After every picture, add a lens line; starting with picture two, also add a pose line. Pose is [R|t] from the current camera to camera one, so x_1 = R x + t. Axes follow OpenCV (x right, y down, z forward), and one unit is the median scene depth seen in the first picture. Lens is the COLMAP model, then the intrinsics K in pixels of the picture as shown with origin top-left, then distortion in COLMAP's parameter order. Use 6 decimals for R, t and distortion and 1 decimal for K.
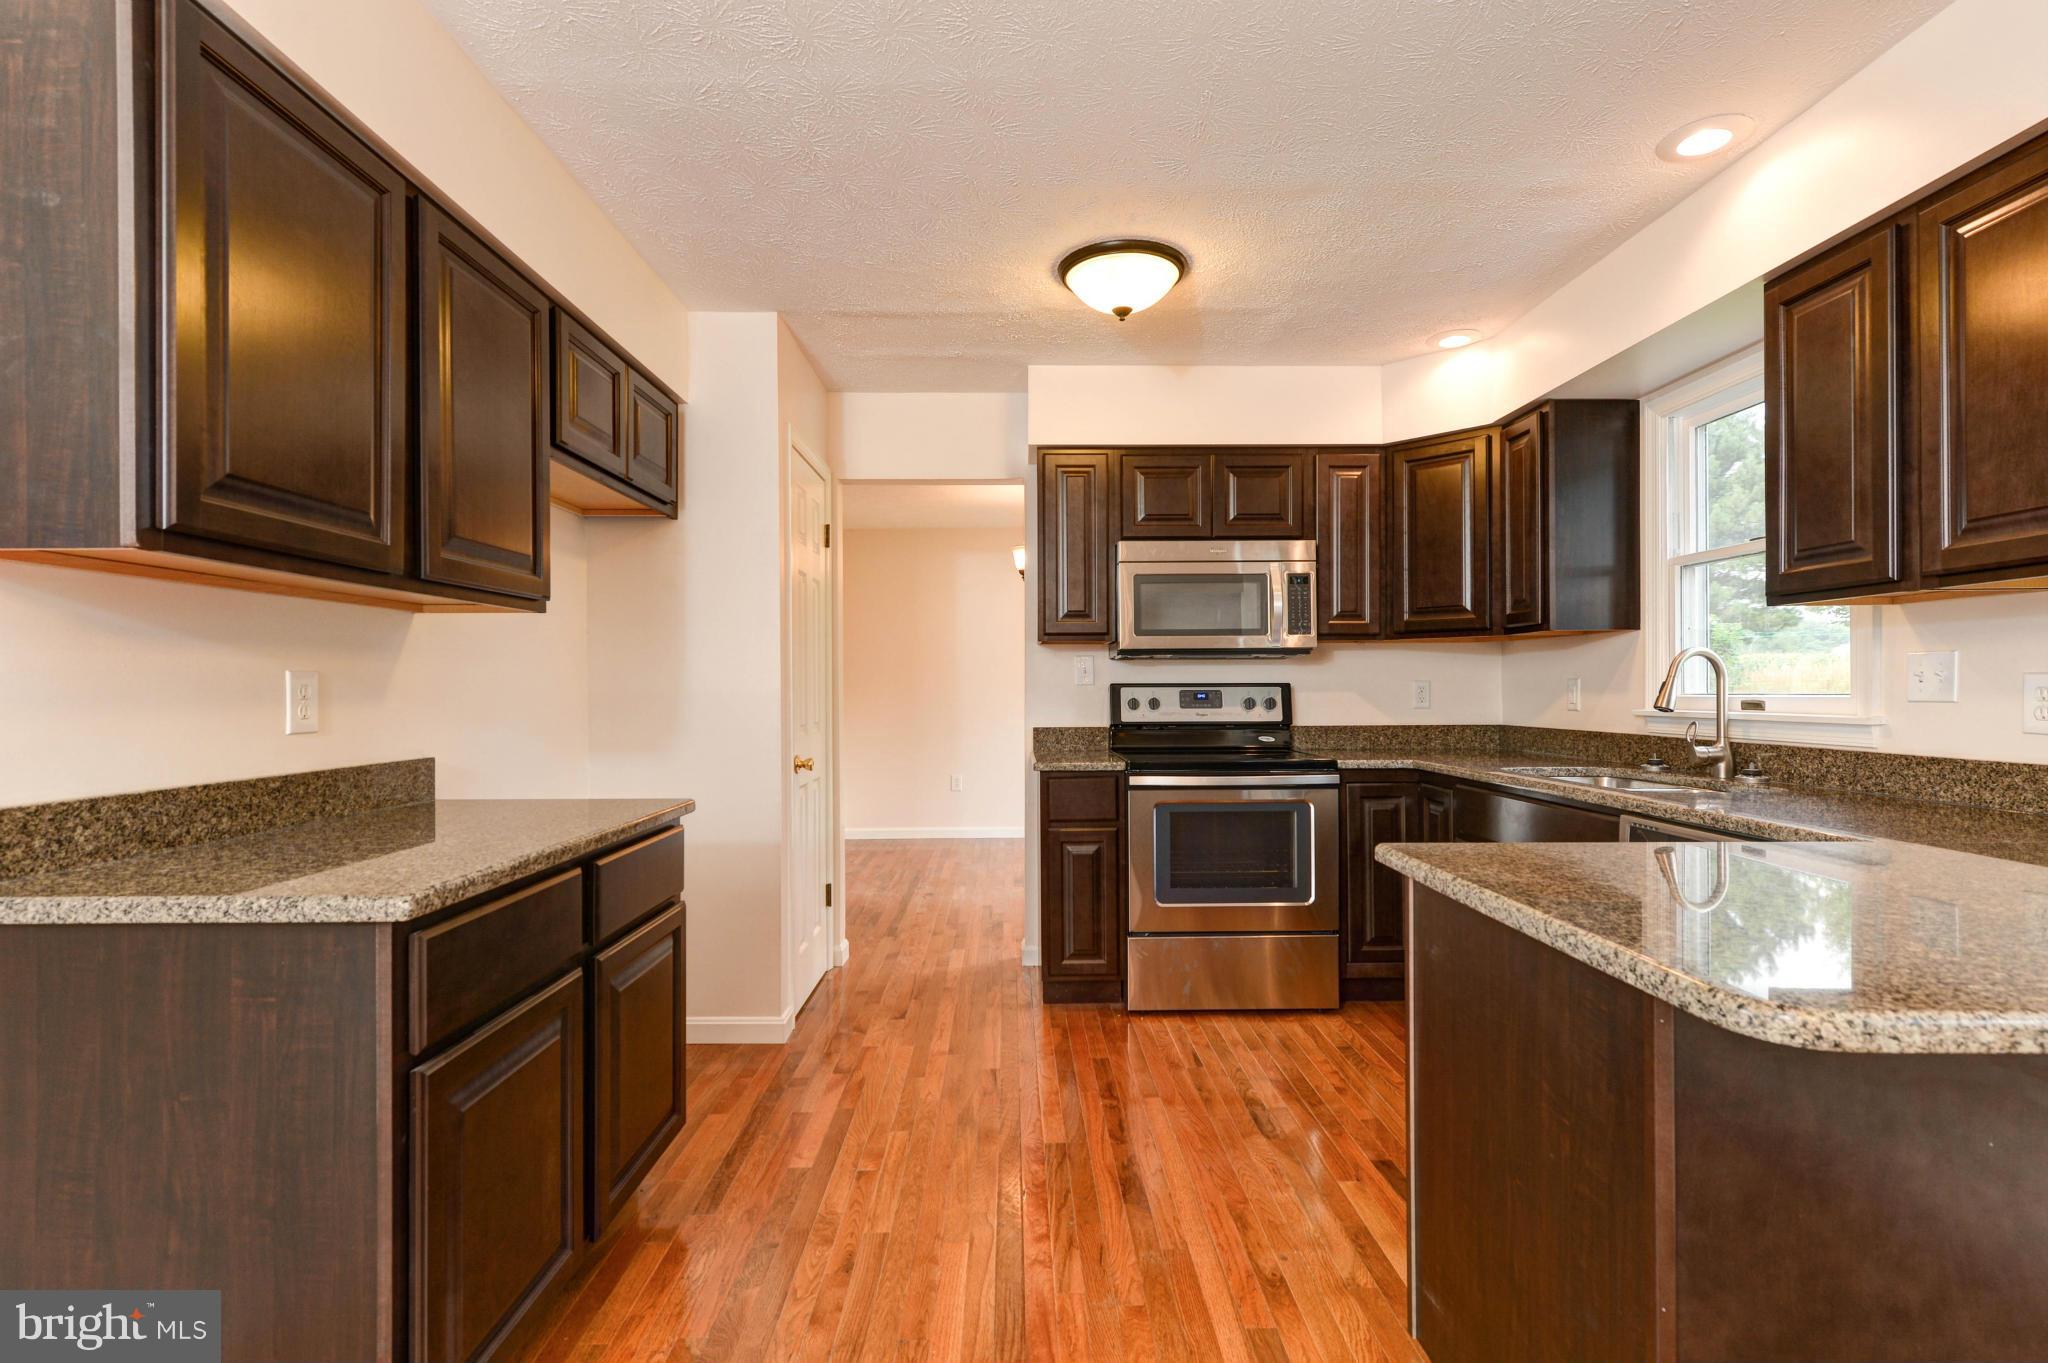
lens RADIAL K [[960.0, 0, 1020.7], [0, 960.0, 687.0], [0, 0, 1]] dist [0.005722, 0.000013]
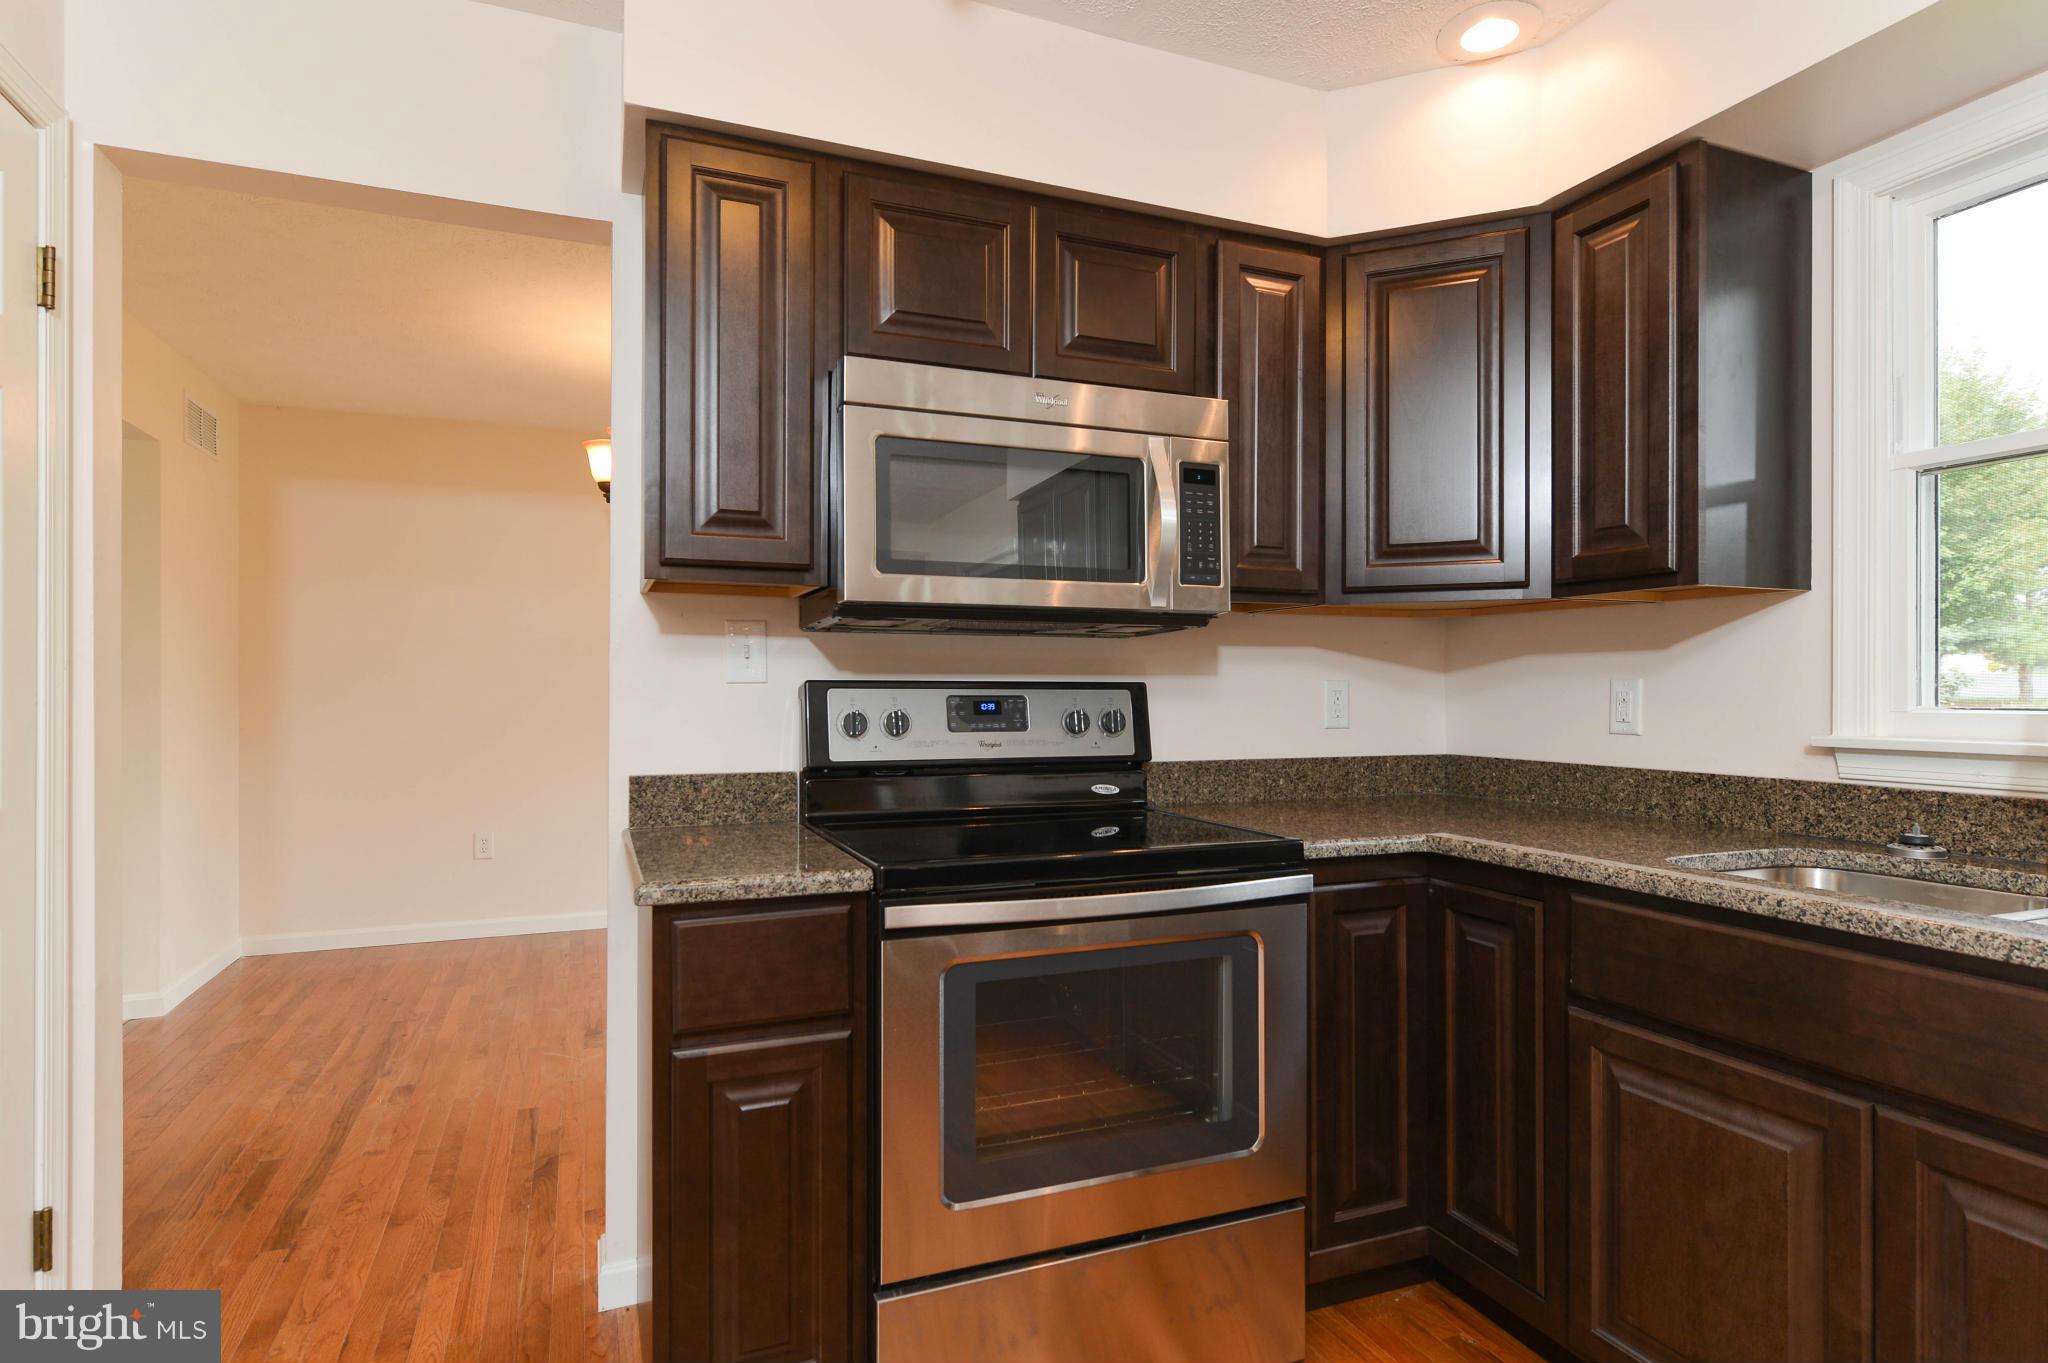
lens RADIAL K [[1074.3, 0, 1018.8], [0, 1074.3, 688.4], [0, 0, 1]] dist [0.000342, 0.000665]
pose [[0.931087, 0.006713, 0.364736, -0.001116], [-0.006457, 0.999977, -0.001922, 0.000514], [-0.364741, -0.000566, 0.931109, 0.502791]]
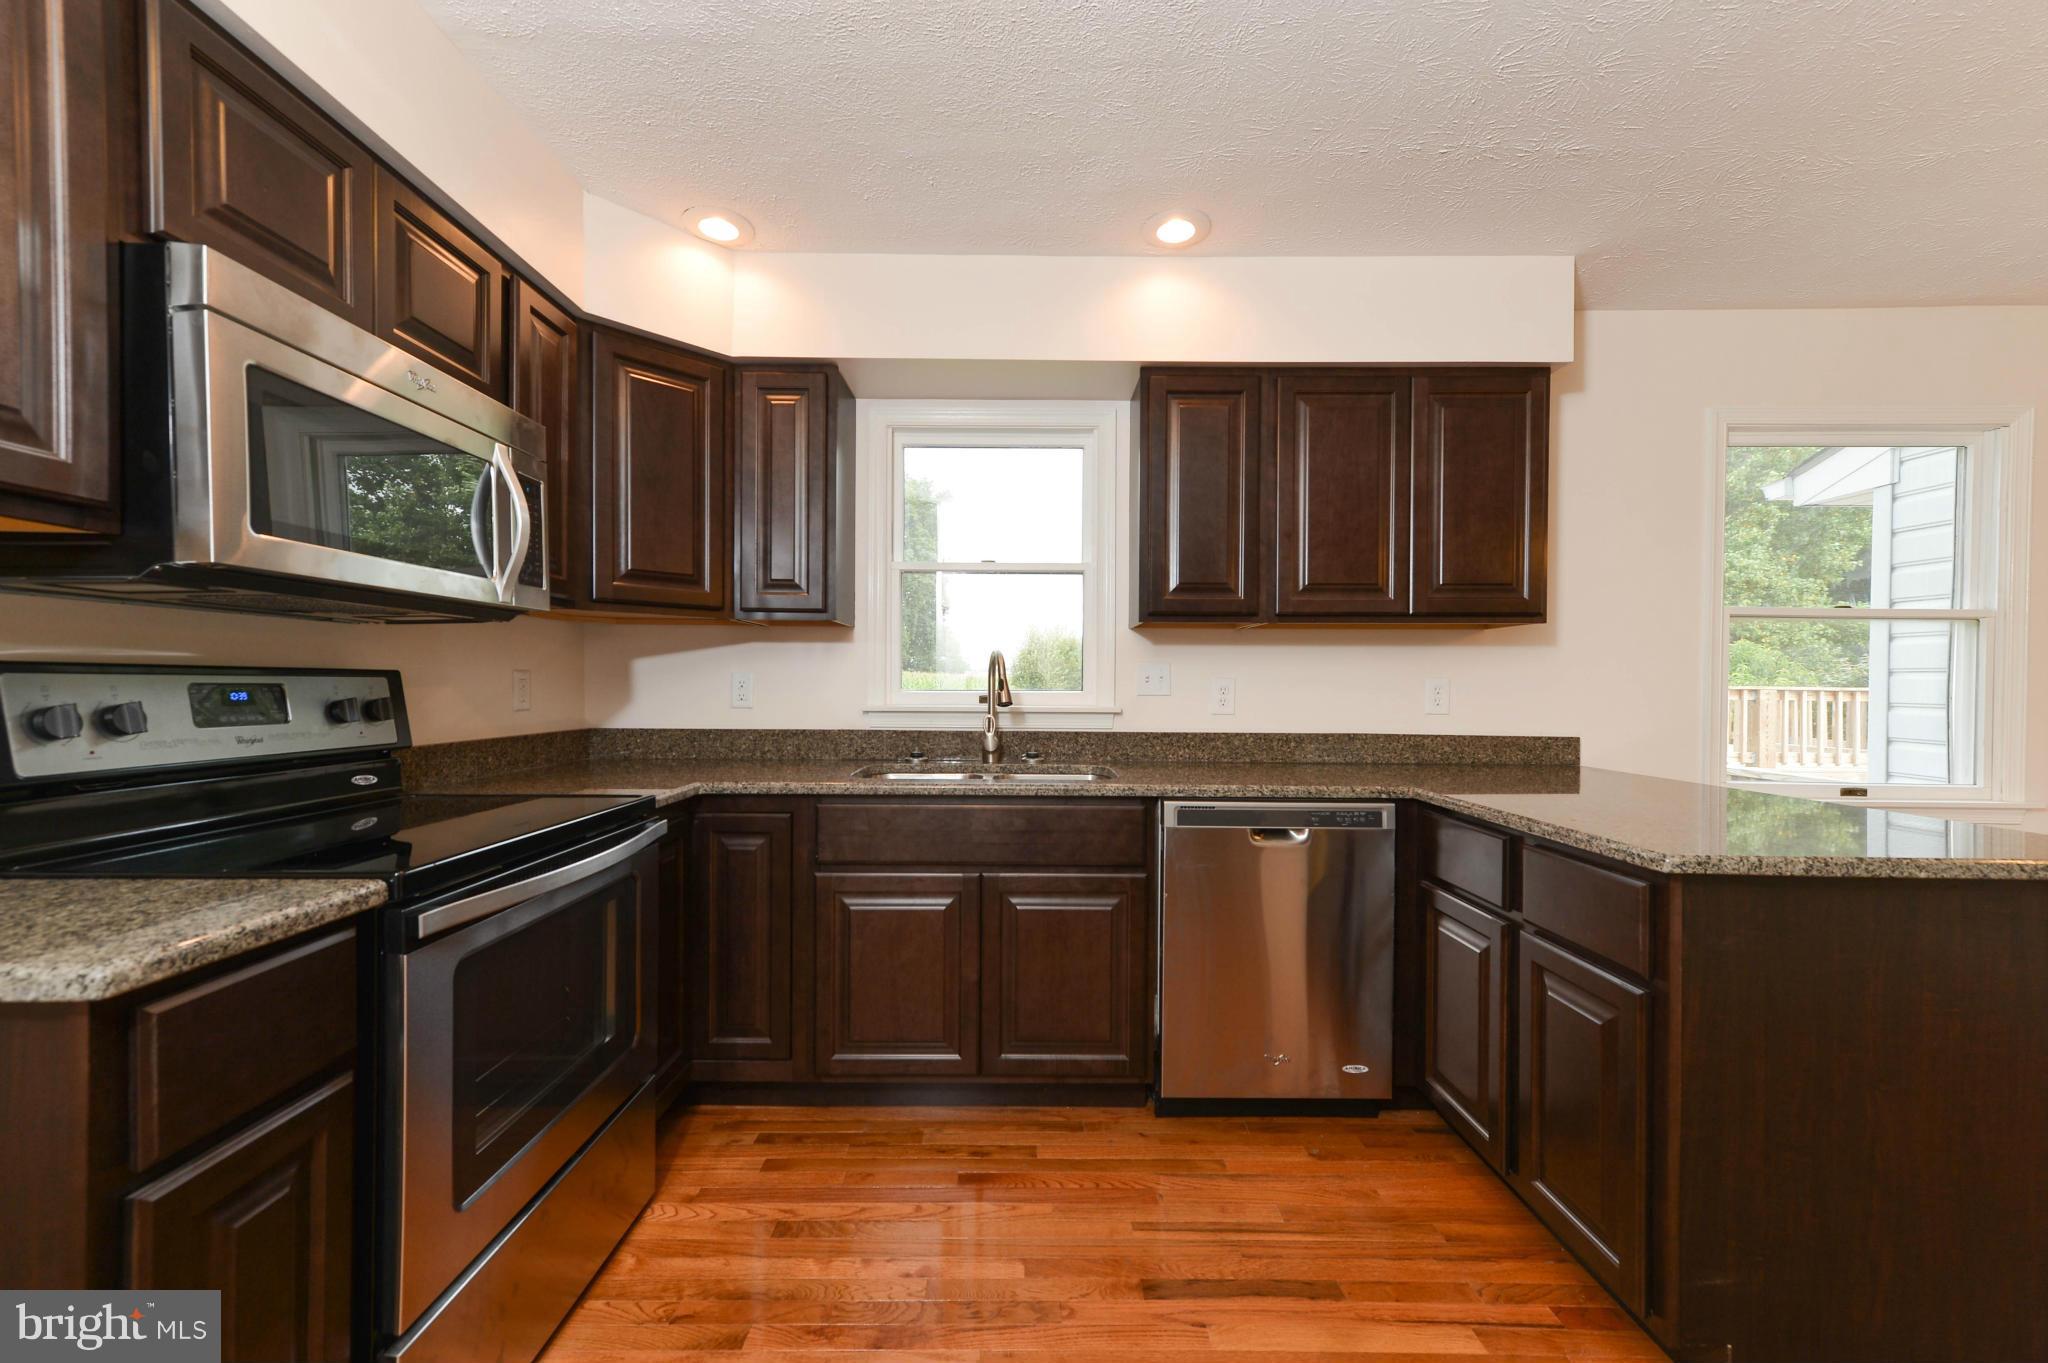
lens RADIAL K [[816.7, 0, 1022.3], [0, 816.7, 687.1], [0, 0, 1]] dist [0.014870, 0.000011]
pose [[0.008686, -0.000512, 0.999962, -0.186253], [-0.008732, 0.999962, 0.000588, 0.001812], [-0.999924, -0.008737, 0.008682, 0.690696]]
